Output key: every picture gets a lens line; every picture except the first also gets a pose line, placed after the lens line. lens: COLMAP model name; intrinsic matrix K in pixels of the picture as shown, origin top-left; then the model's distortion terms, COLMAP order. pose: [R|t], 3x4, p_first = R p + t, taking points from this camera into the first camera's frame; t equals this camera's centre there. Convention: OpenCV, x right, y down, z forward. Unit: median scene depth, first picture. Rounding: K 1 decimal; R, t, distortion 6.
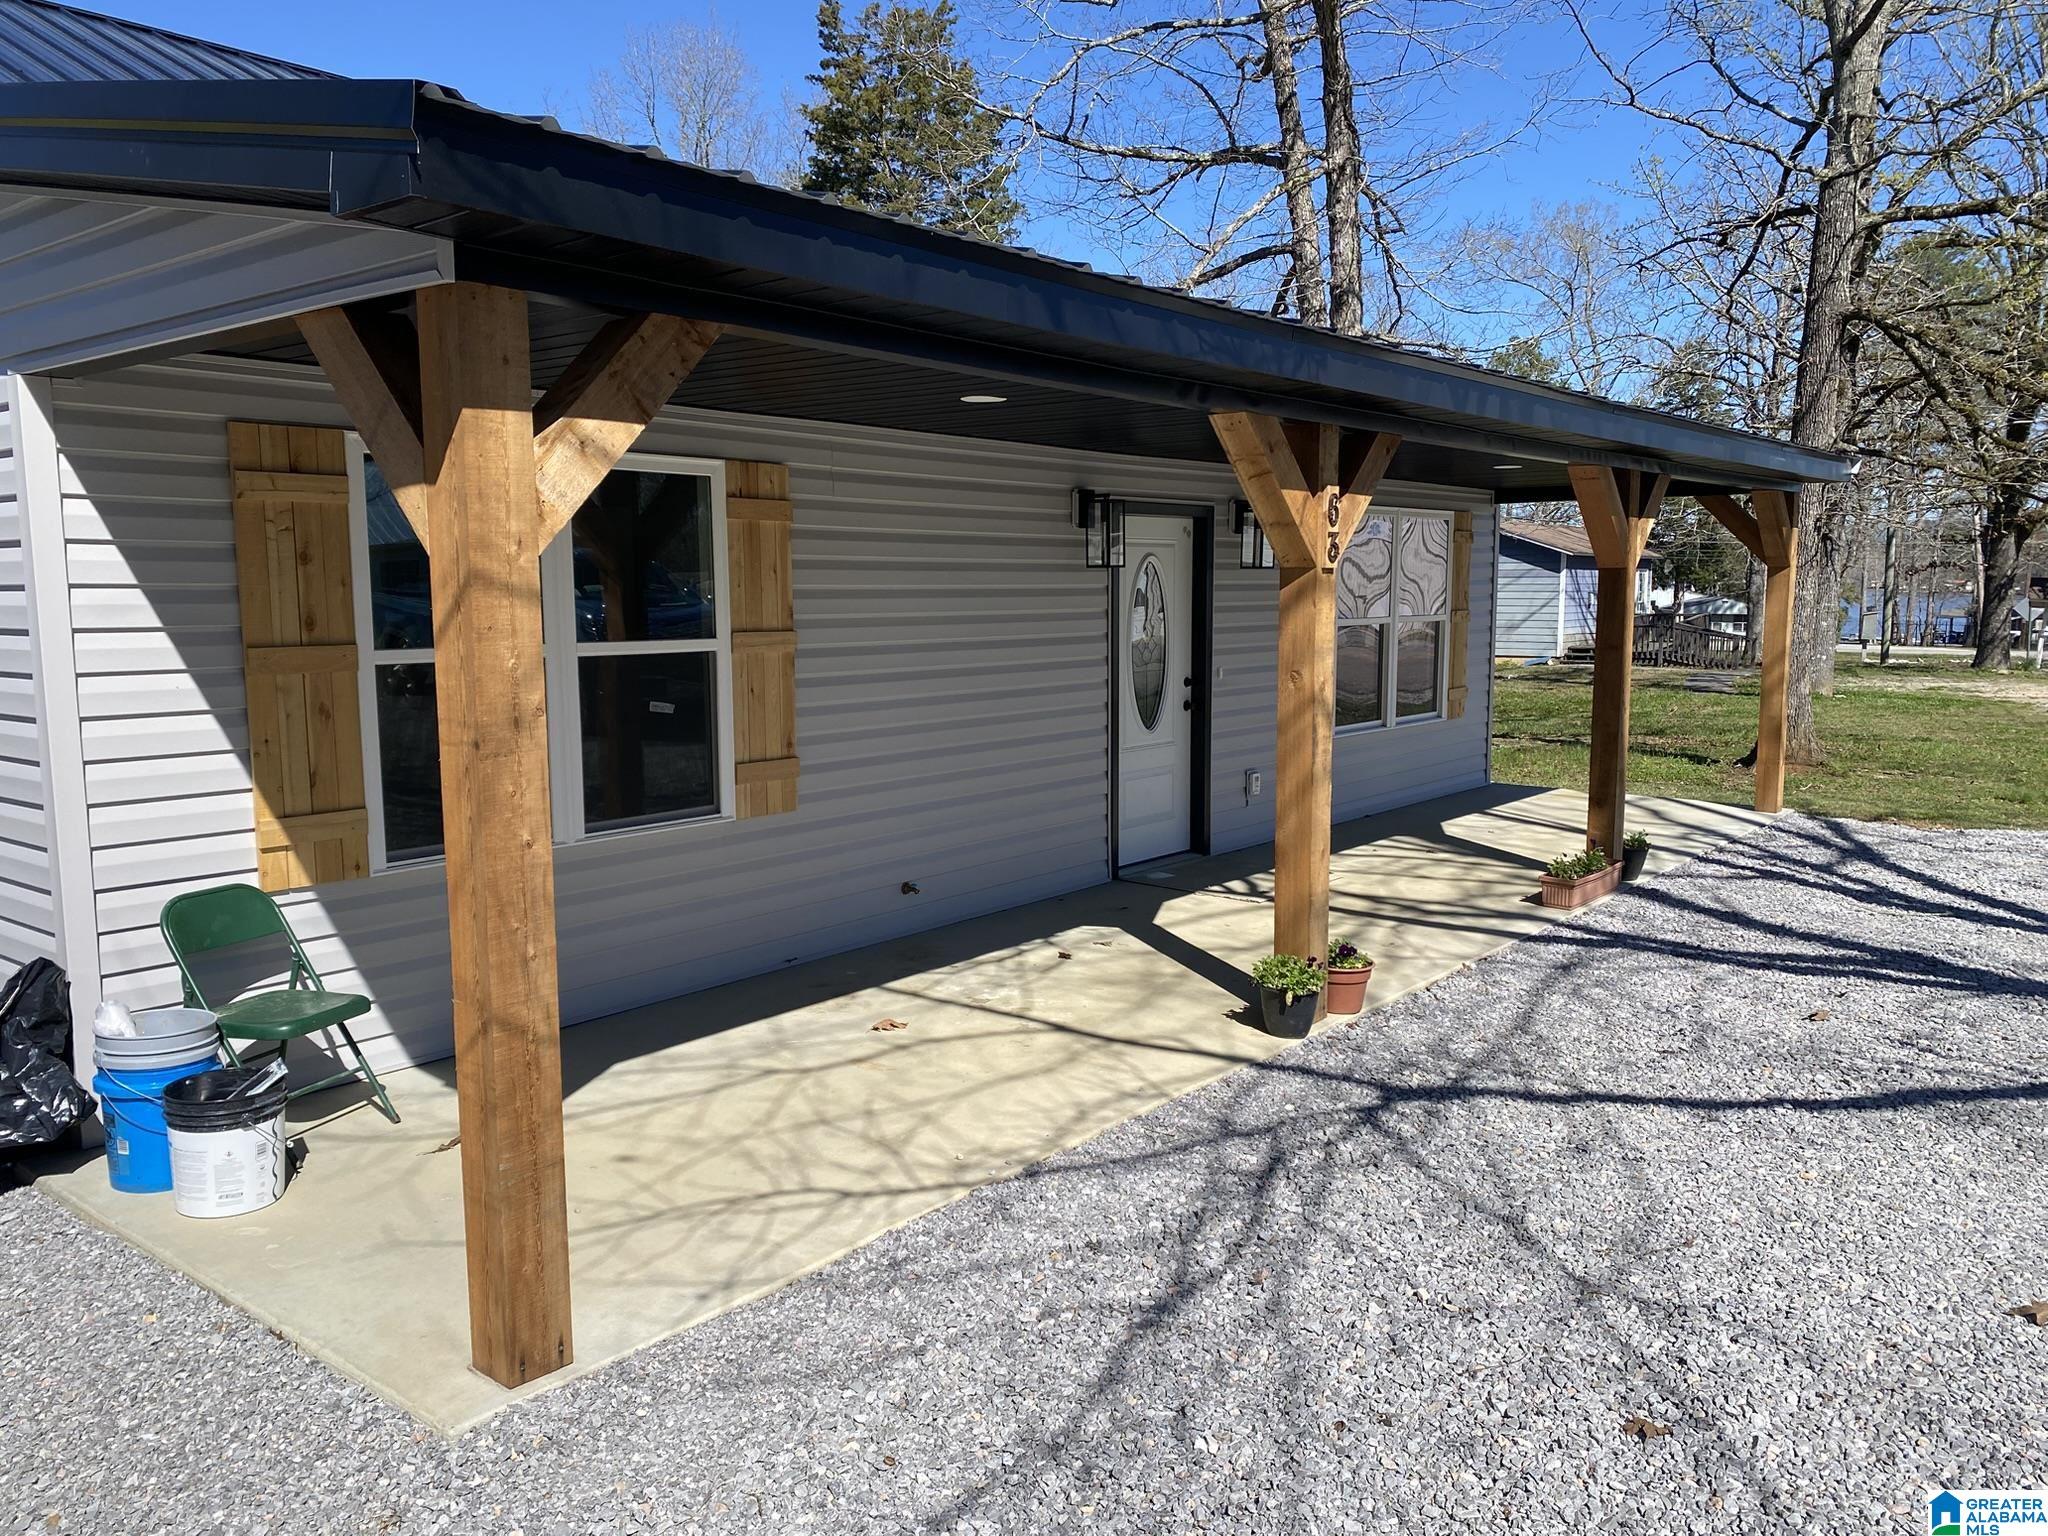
lens RADIAL K [[1556.8, 0, 1041.7], [0, 1556.8, 774.5], [0, 0, 1]] dist [0.052618, -0.050849]
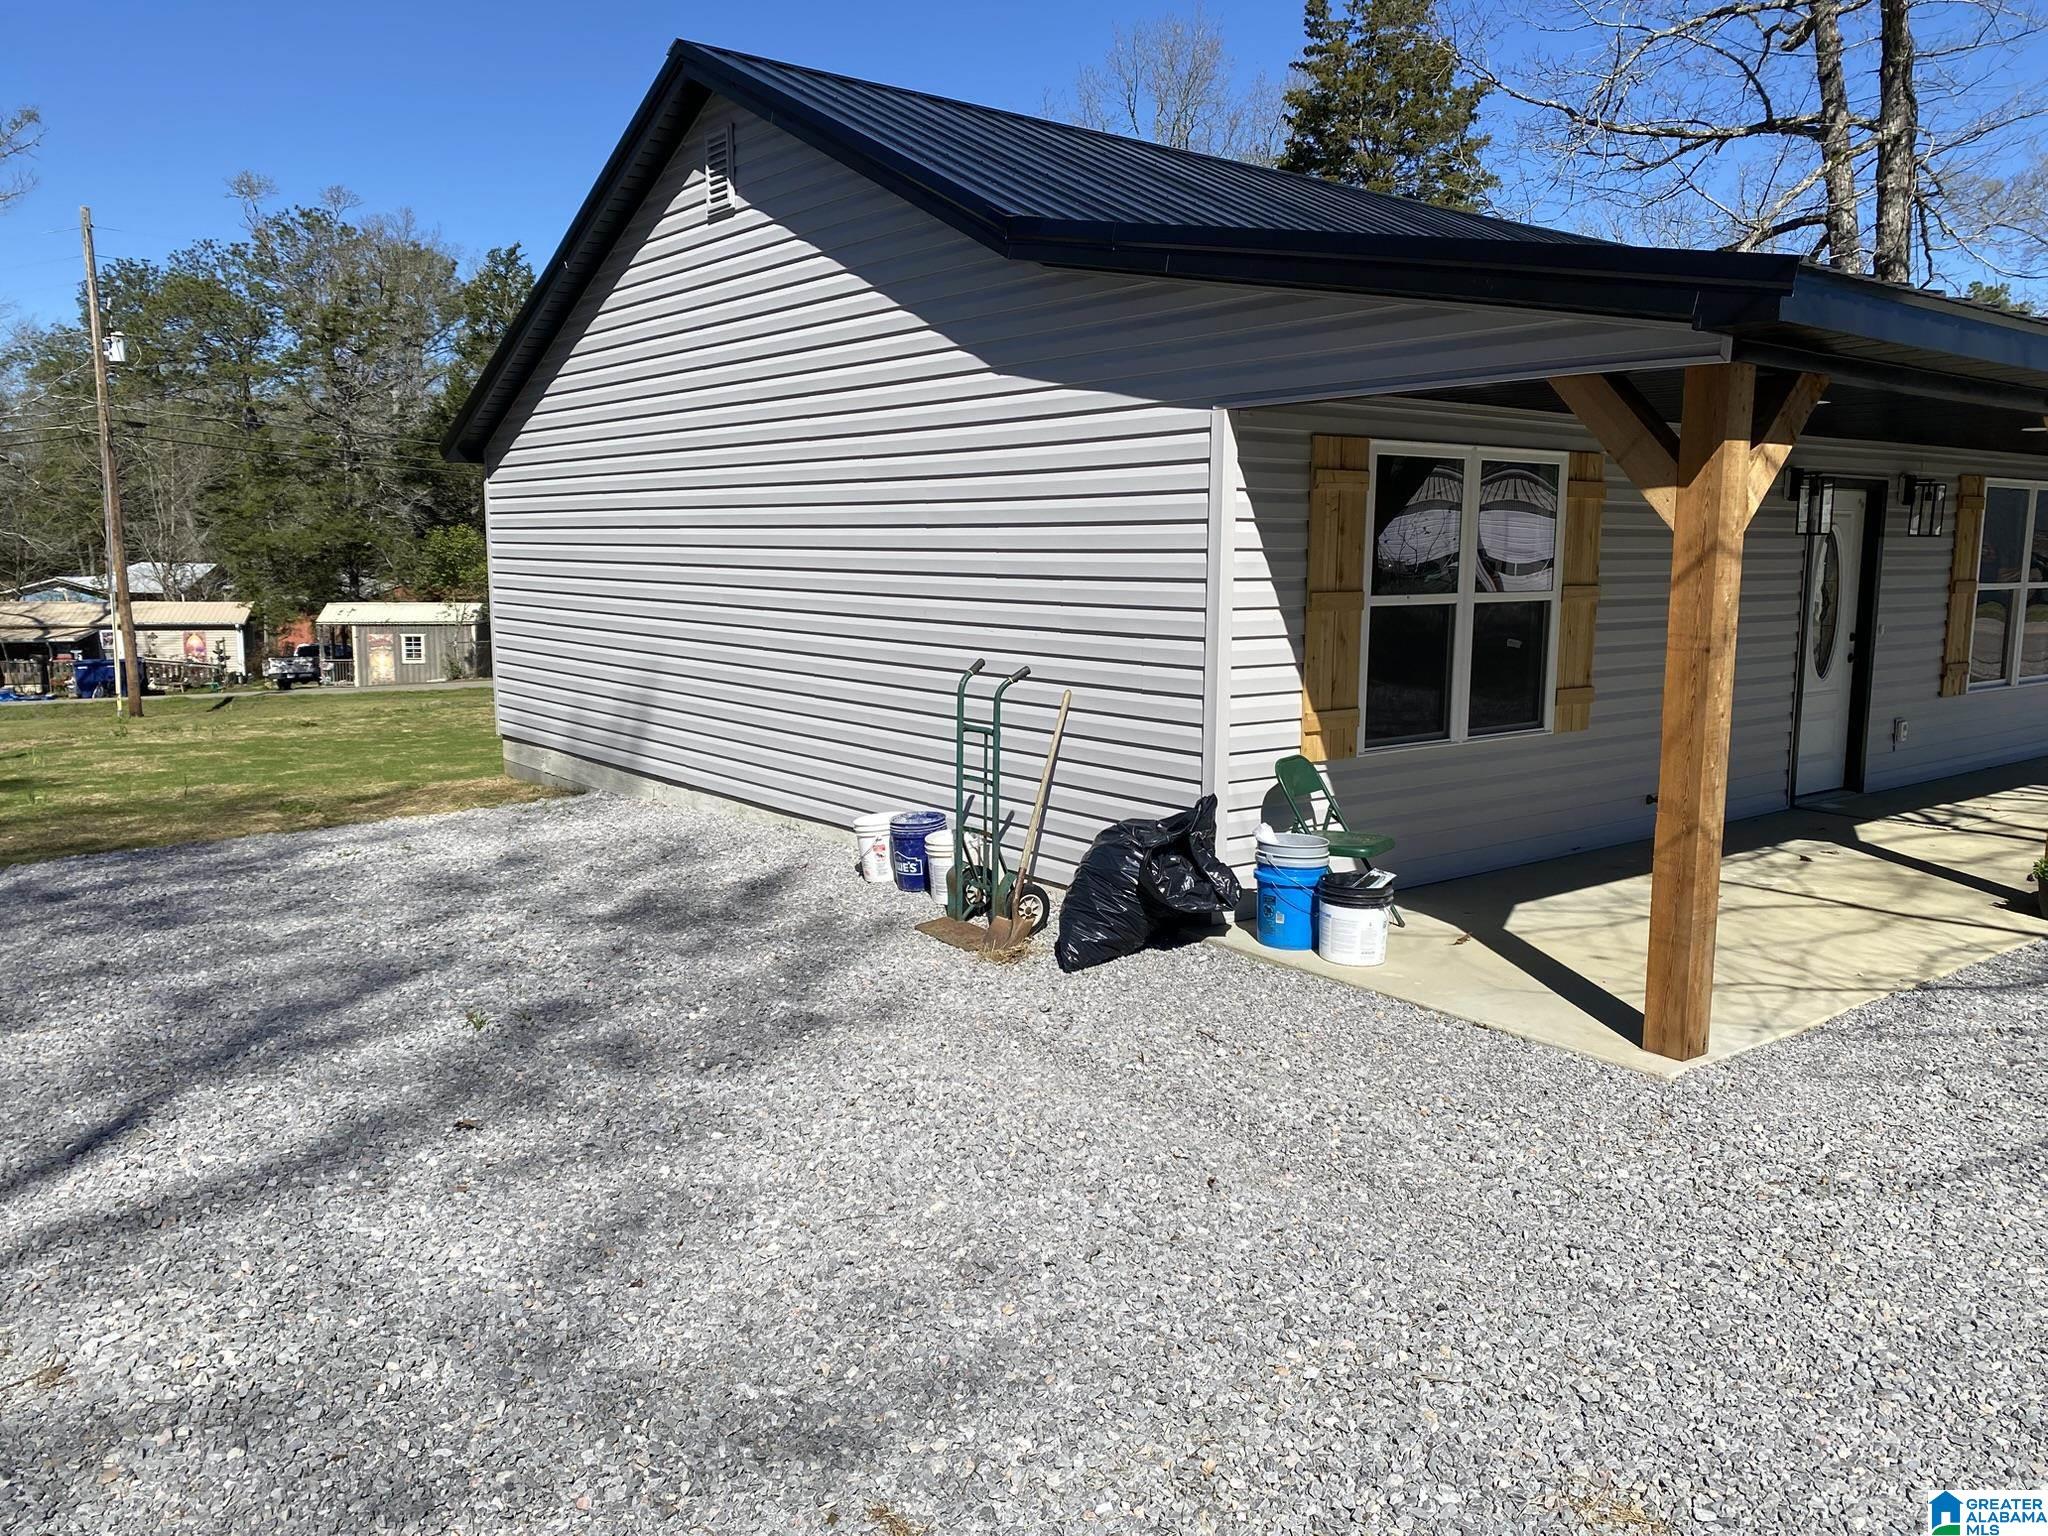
lens RADIAL K [[1556.8, 0, 1049.9], [0, 1556.8, 761.1], [0, 0, 1]] dist [0.052618, -0.050849]
pose [[0.975293, 0.037564, -0.217700, -0.313363], [-0.034552, 0.999247, 0.017626, 0.042634], [0.218198, -0.009668, 0.975857, -0.336007]]
